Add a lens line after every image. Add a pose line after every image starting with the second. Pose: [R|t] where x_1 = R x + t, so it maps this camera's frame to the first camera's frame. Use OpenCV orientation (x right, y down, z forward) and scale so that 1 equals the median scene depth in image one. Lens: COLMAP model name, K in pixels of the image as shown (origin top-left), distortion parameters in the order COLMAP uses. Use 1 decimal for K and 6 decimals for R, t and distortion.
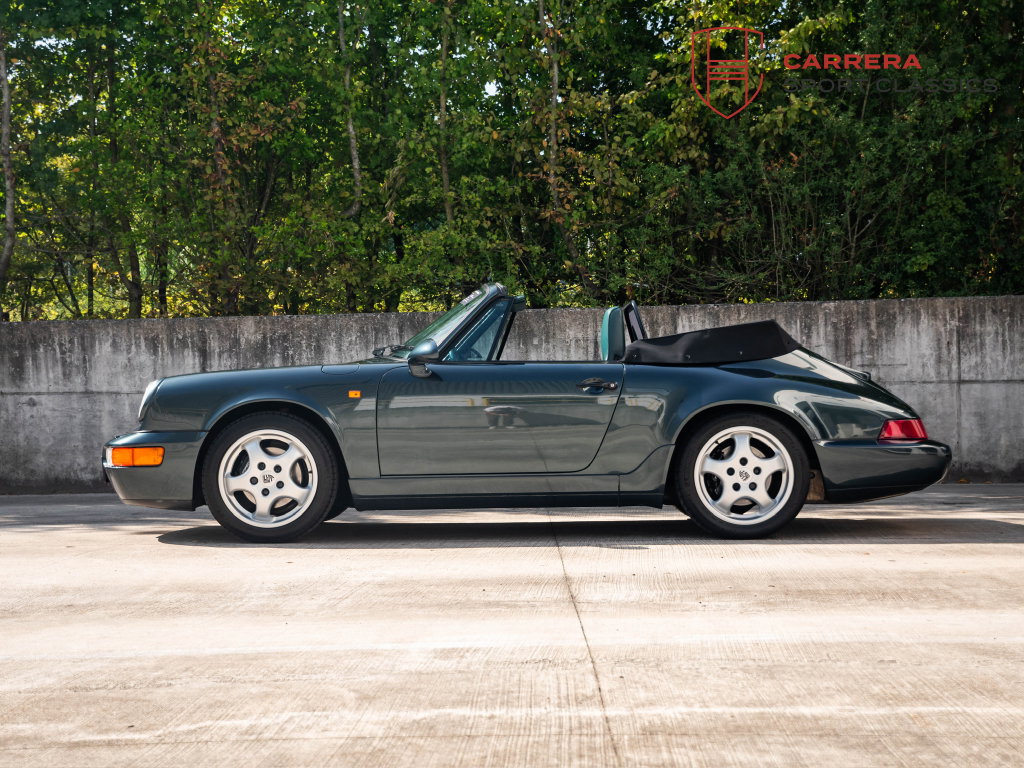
lens RADIAL K [[1690.1, 0, 508.1], [0, 1690.1, 382.2], [0, 0, 1]] dist [0.110171, 0.000000]
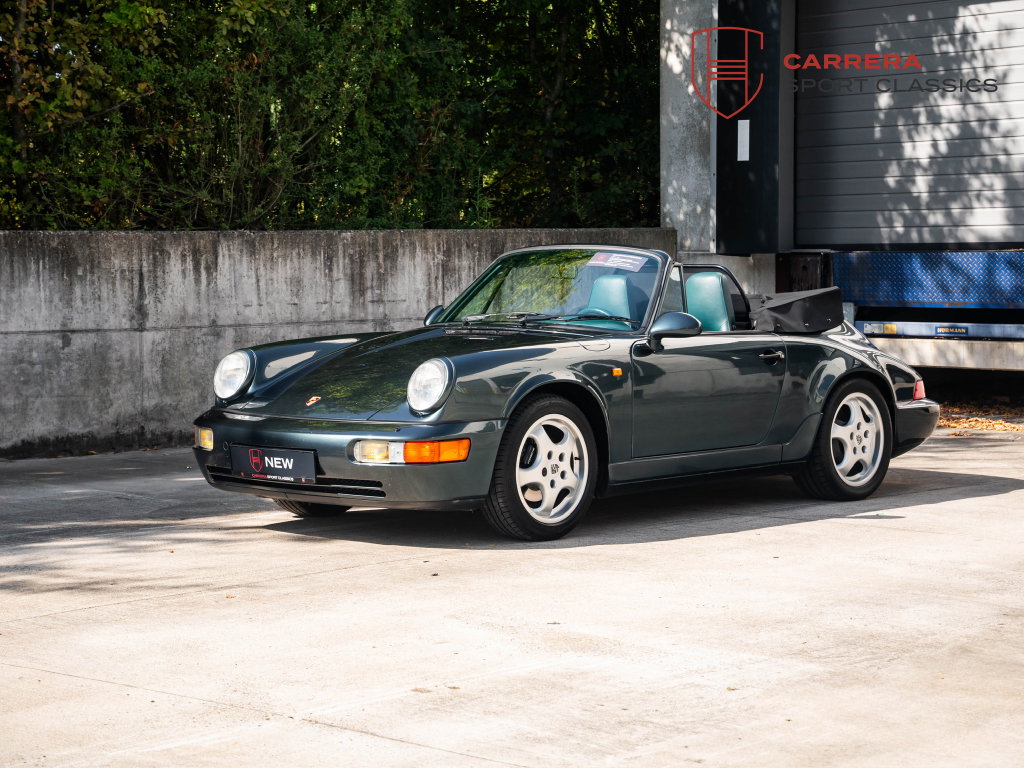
lens RADIAL K [[2181.7, 0, 512.7], [0, 2181.7, 384.0], [0, 0, 1]] dist [0.012721, 0.000000]
pose [[0.656203, -0.030666, 0.753961, -0.639796], [-0.017072, 0.998315, 0.055463, -0.032206], [-0.754391, -0.049267, 0.654573, 0.163187]]
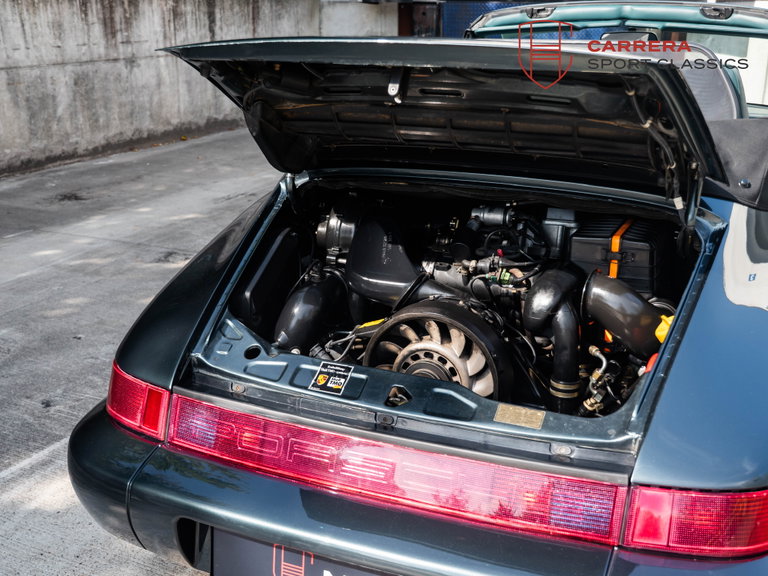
lens RADIAL K [[931.9, 0, 381.5], [0, 931.9, 287.5], [0, 0, 1]] dist [0.092773, 0.000000]
pose [[0.405255, -0.256418, 0.877507, -0.301445], [-0.033082, 0.955117, 0.294375, -0.043905], [-0.913605, -0.148326, 0.378583, 0.593095]]
